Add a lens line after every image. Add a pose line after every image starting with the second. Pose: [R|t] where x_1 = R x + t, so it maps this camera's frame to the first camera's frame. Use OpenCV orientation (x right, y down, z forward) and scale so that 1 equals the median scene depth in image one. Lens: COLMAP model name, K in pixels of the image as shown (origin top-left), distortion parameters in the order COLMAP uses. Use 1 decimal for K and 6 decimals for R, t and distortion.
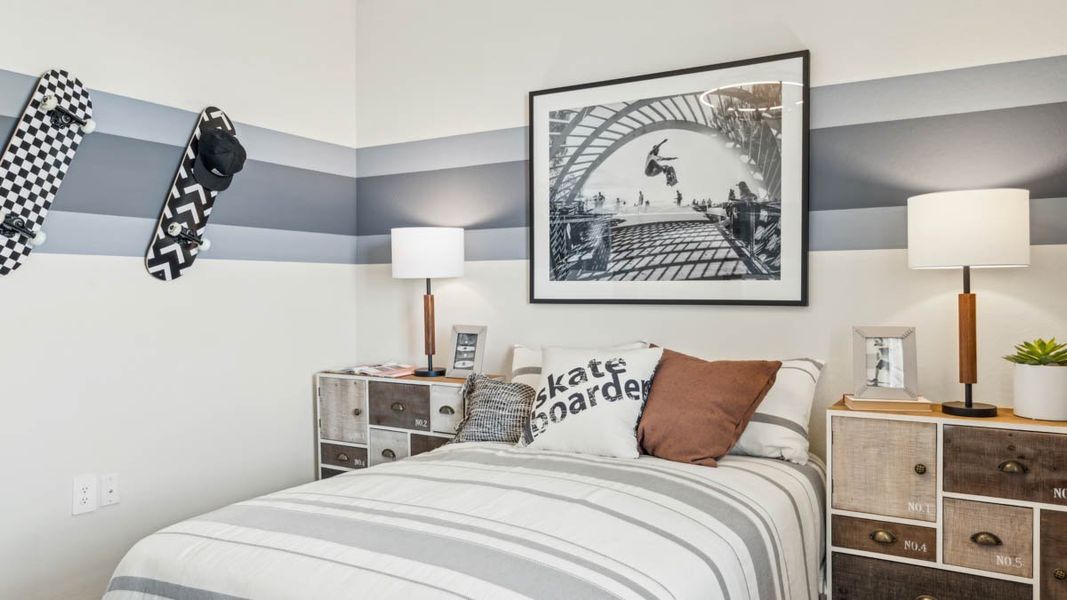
lens RADIAL K [[776.1, 0, 533.1], [0, 776.1, 285.6], [0, 0, 1]] dist [0.000778, -0.000059]
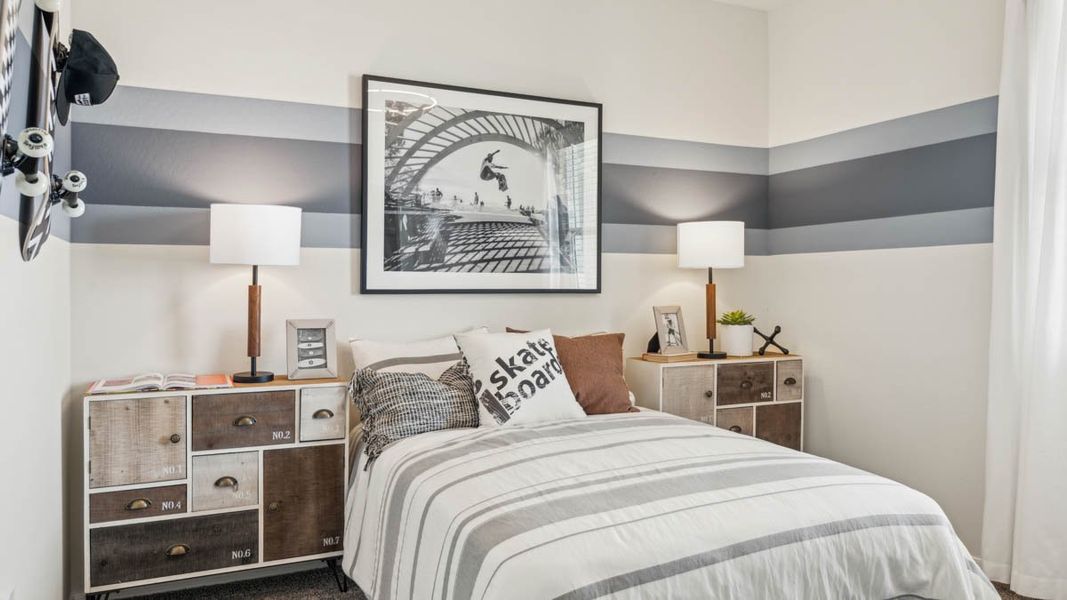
lens RADIAL K [[776.1, 0, 533.1], [0, 776.1, 285.6], [0, 0, 1]] dist [0.000778, -0.000059]
pose [[0.542564, 0.001969, 0.840012, -0.752958], [-0.005551, 0.999984, 0.001241, 0.010745], [-0.839996, -0.005336, 0.542566, 0.324448]]
